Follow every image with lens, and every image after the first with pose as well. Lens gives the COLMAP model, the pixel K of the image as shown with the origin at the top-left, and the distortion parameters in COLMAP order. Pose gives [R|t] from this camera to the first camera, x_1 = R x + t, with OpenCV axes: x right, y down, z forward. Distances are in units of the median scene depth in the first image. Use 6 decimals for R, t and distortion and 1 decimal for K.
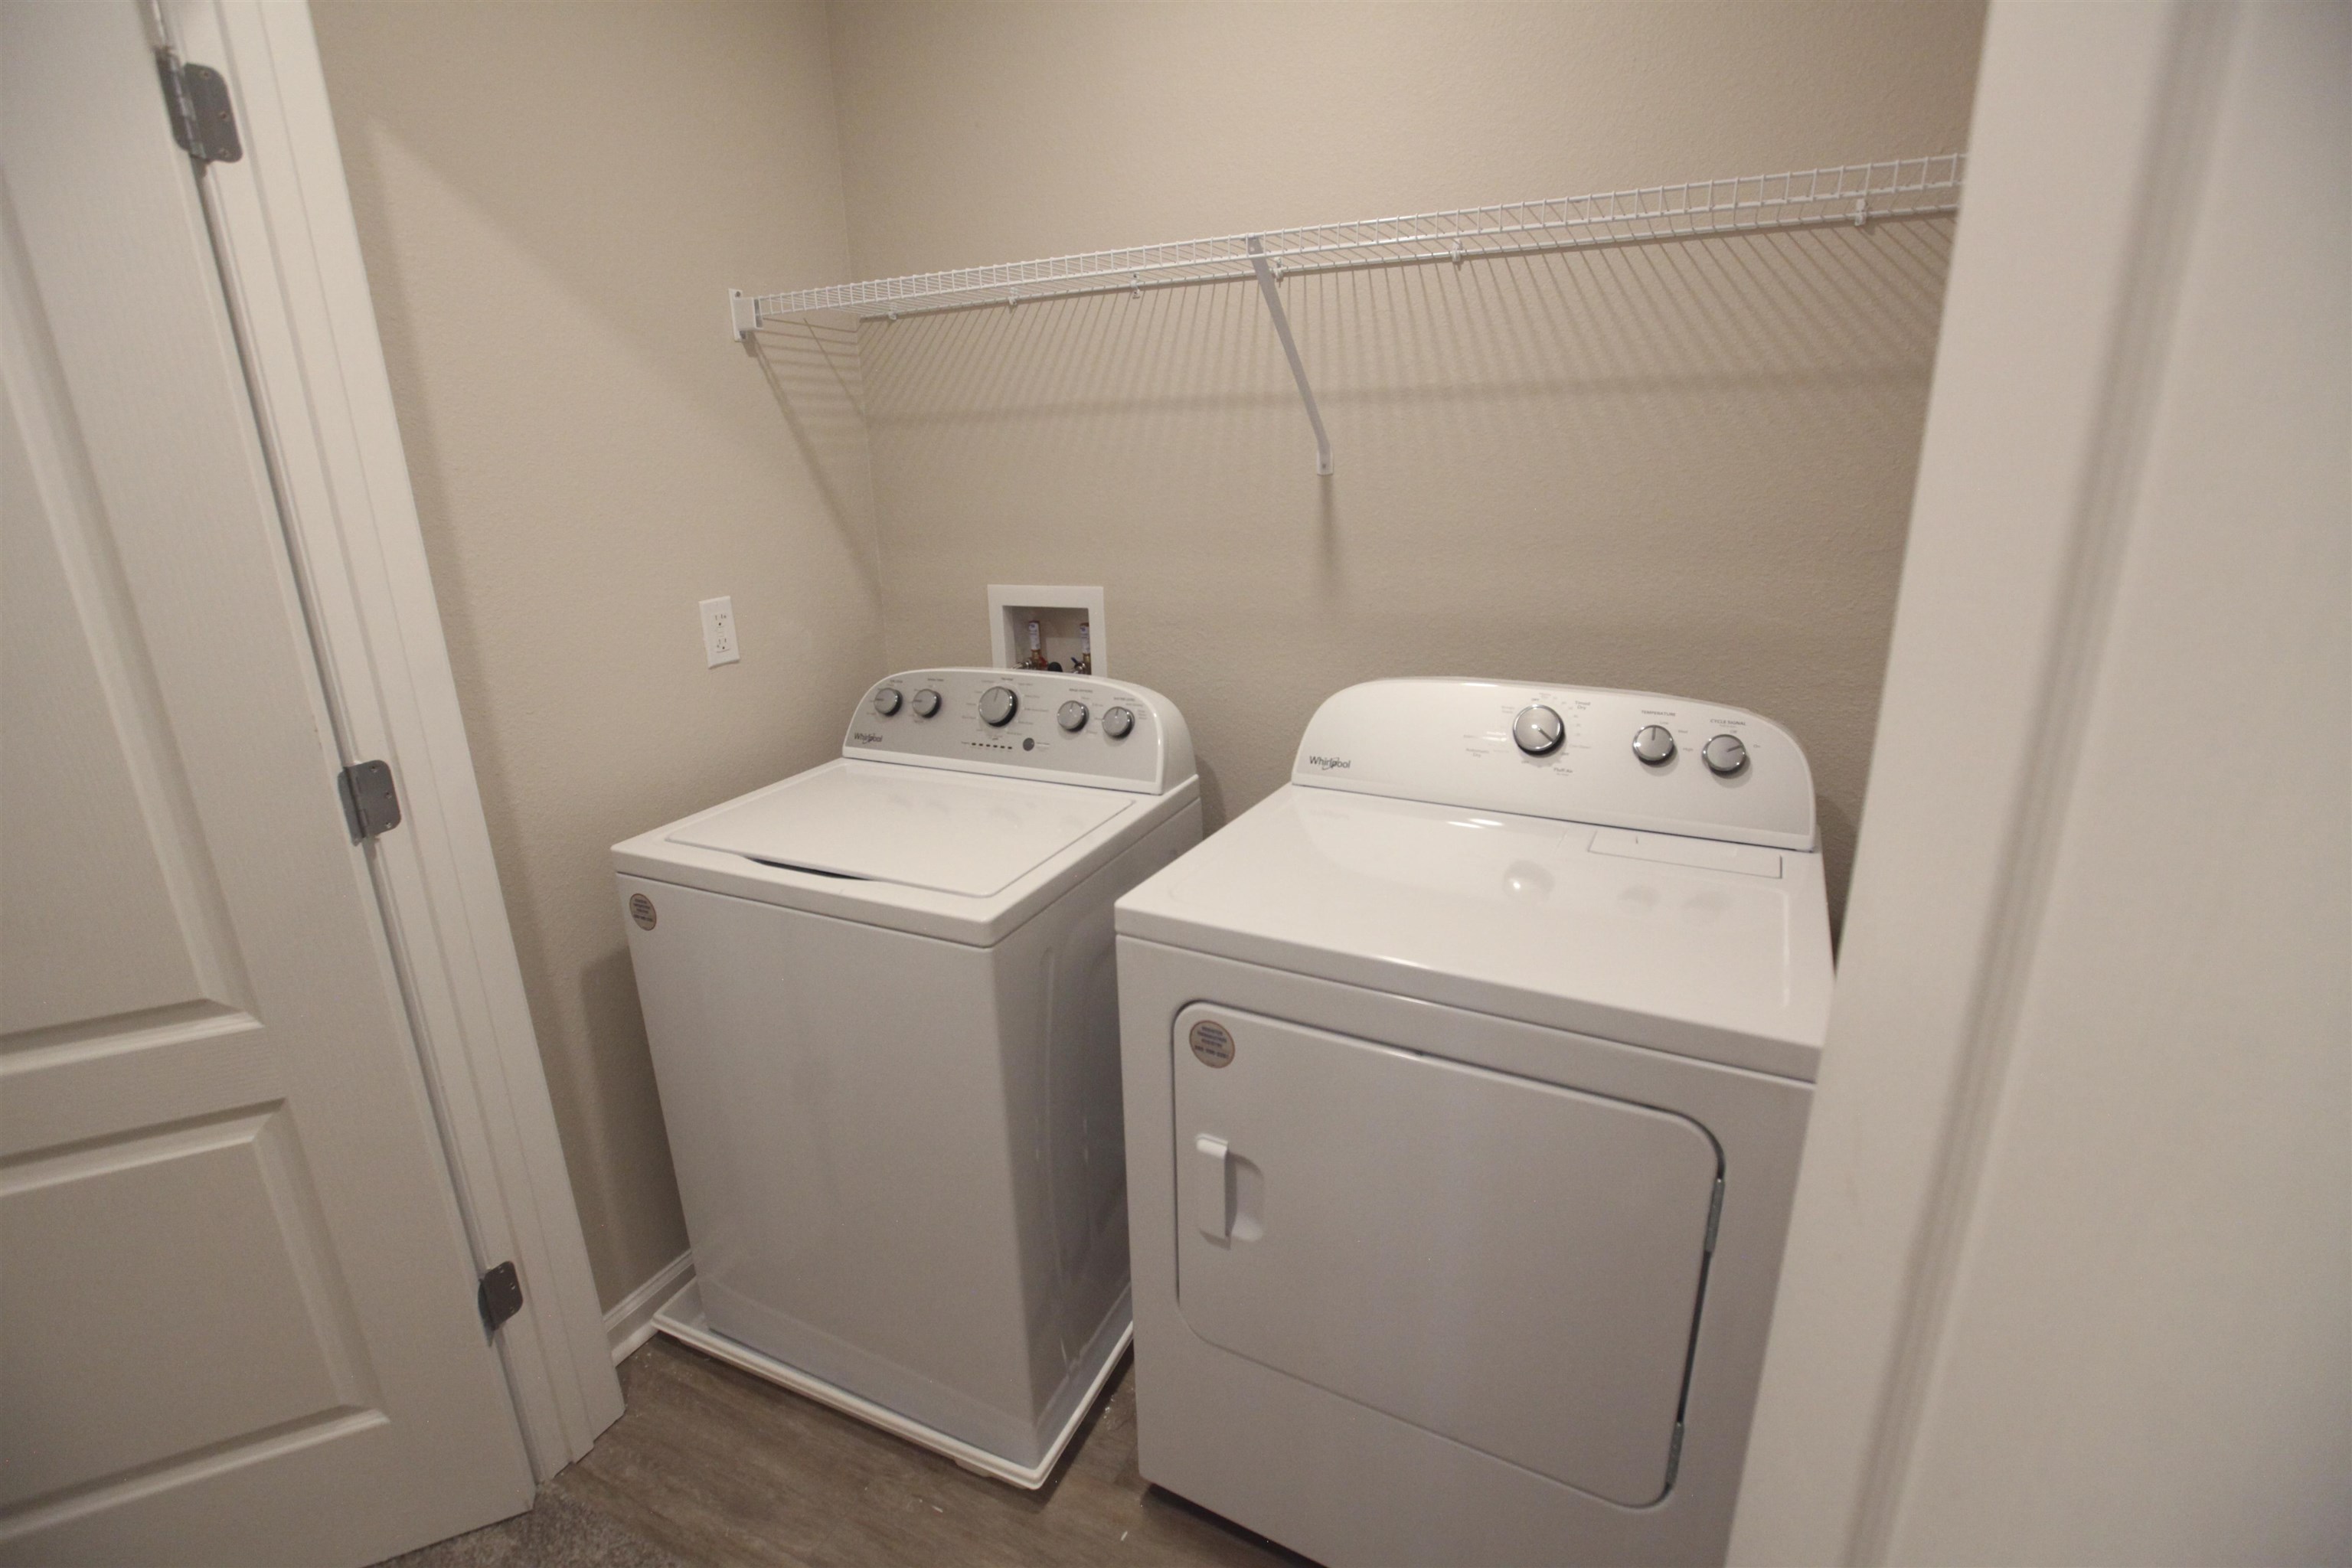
lens RADIAL K [[1096.7, 0, 1176.0], [0, 1096.7, 784.0], [0, 0, 1]] dist [-0.057443, 0.017363]
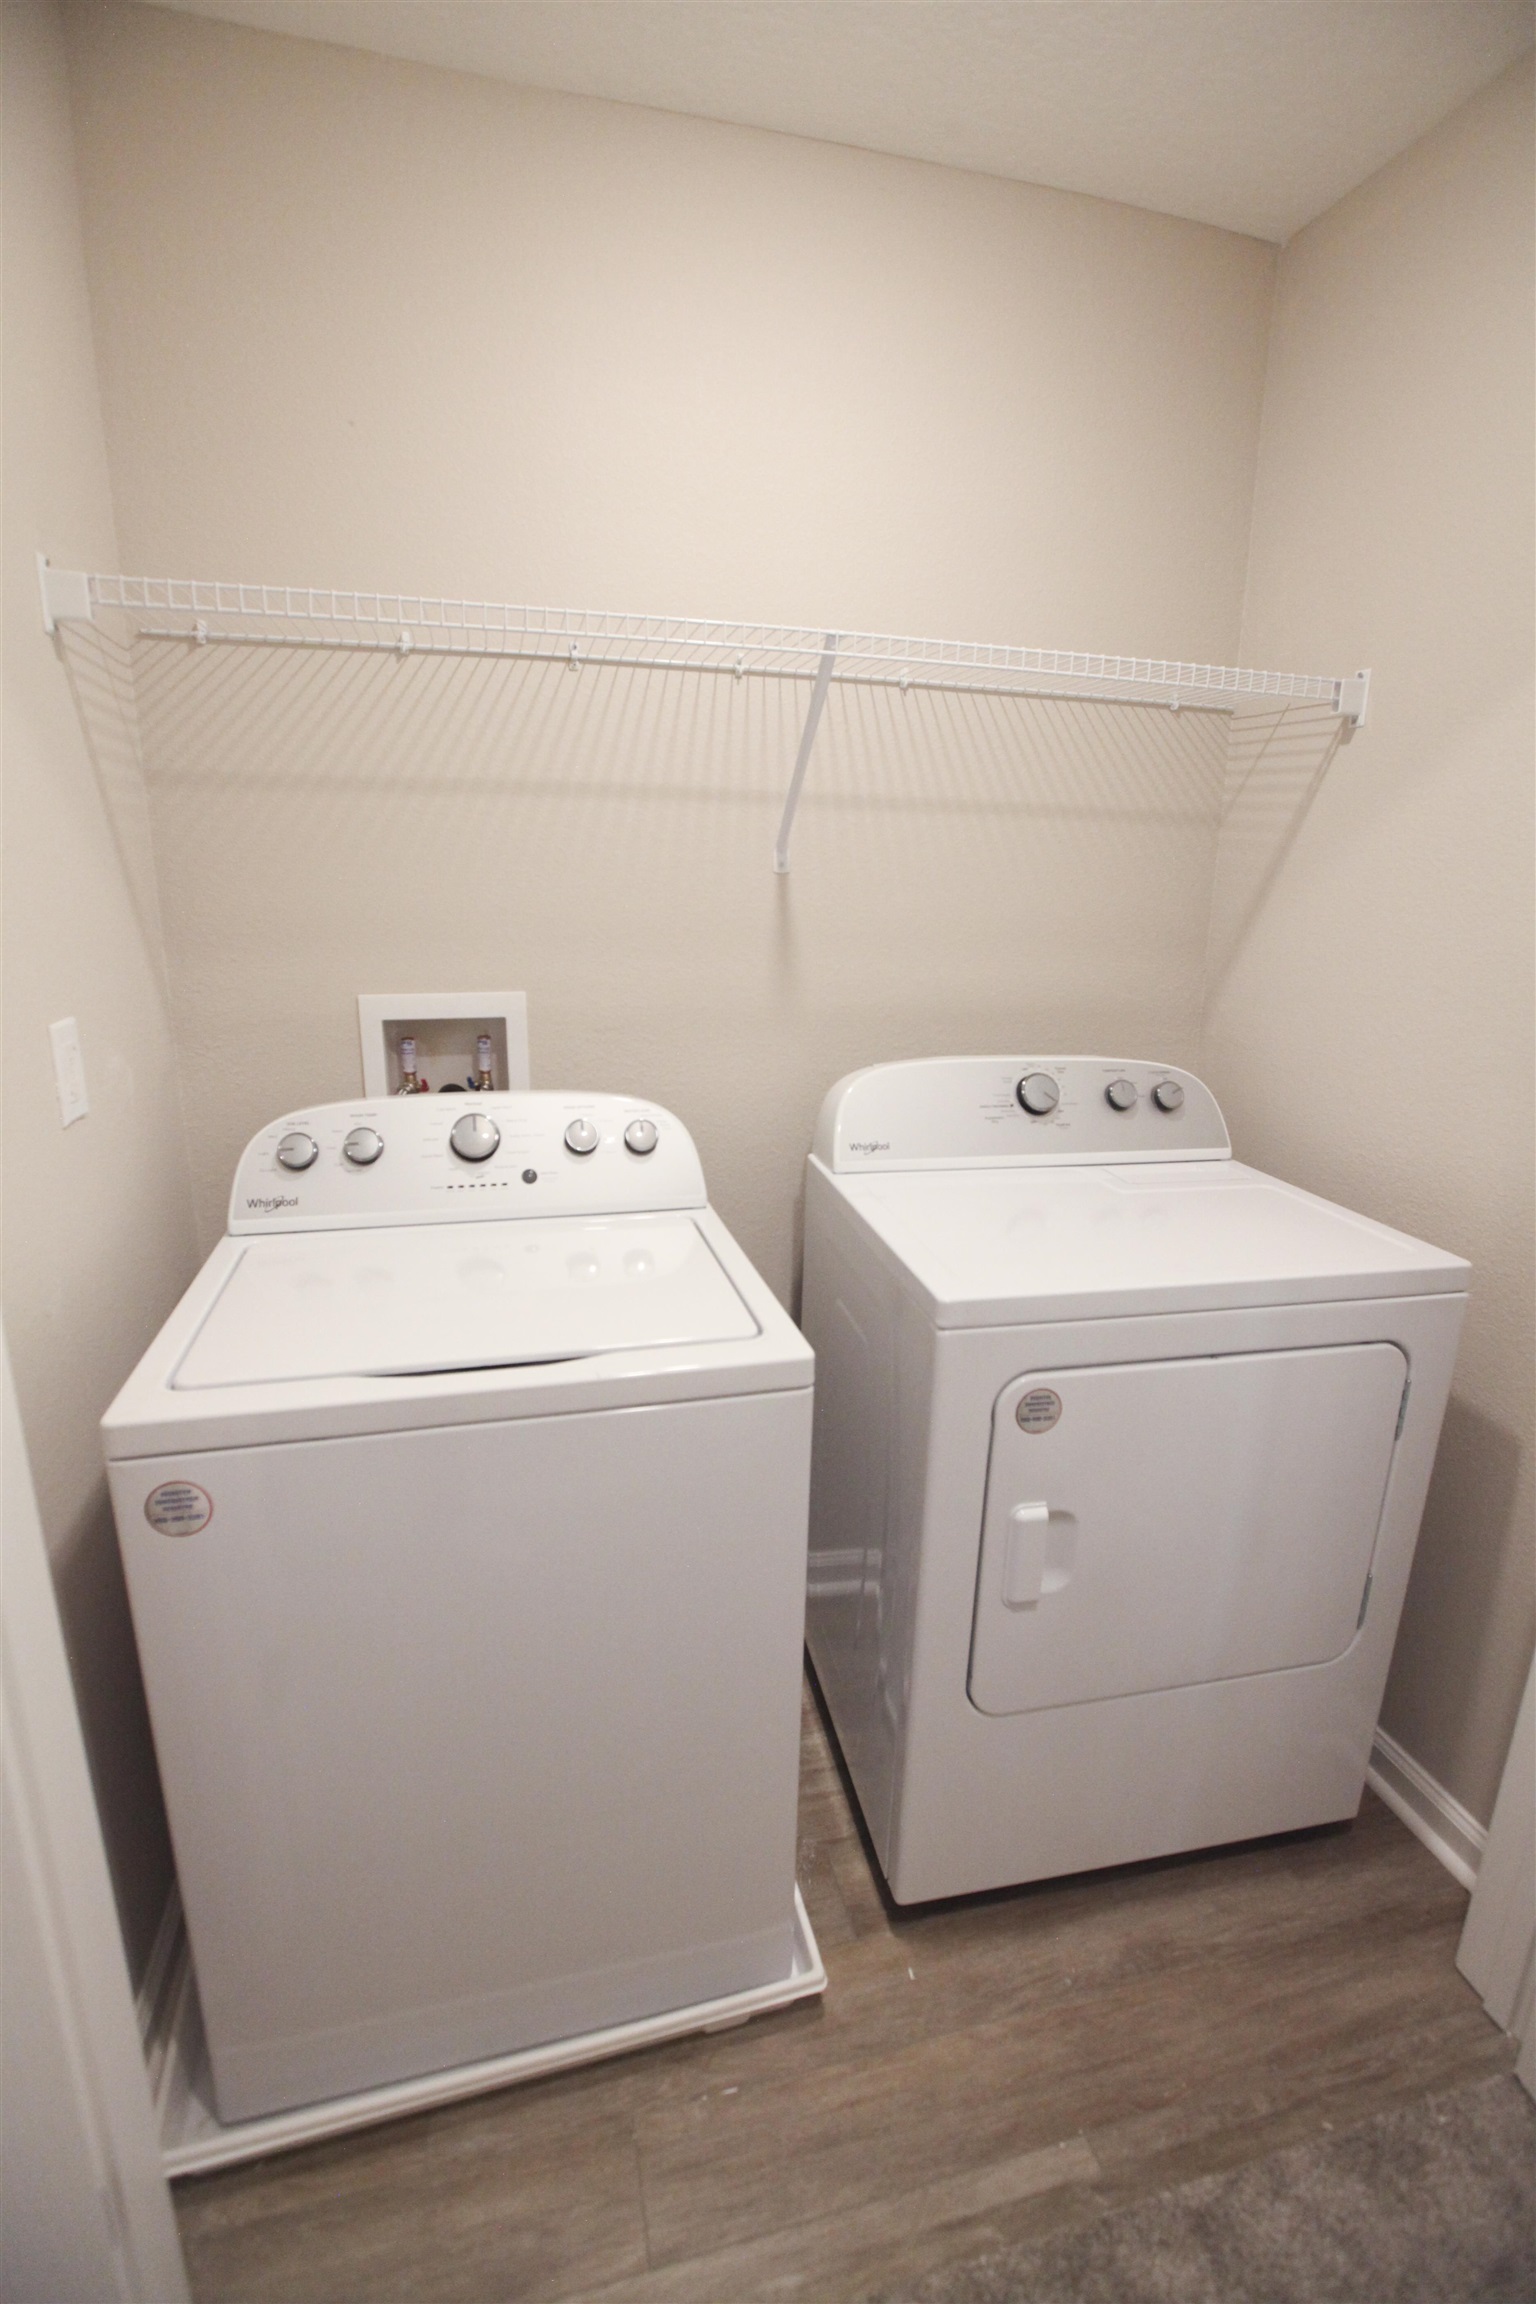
lens RADIAL K [[1074.4, 0, 768.0], [0, 1074.4, 1152.0], [0, 0, 1]] dist [-0.057443, 0.017363]
pose [[0.744610, -0.121793, 0.656295, -0.584601], [0.151940, 0.988328, 0.011024, -0.039575], [-0.649978, 0.091509, 0.754424, 0.284987]]
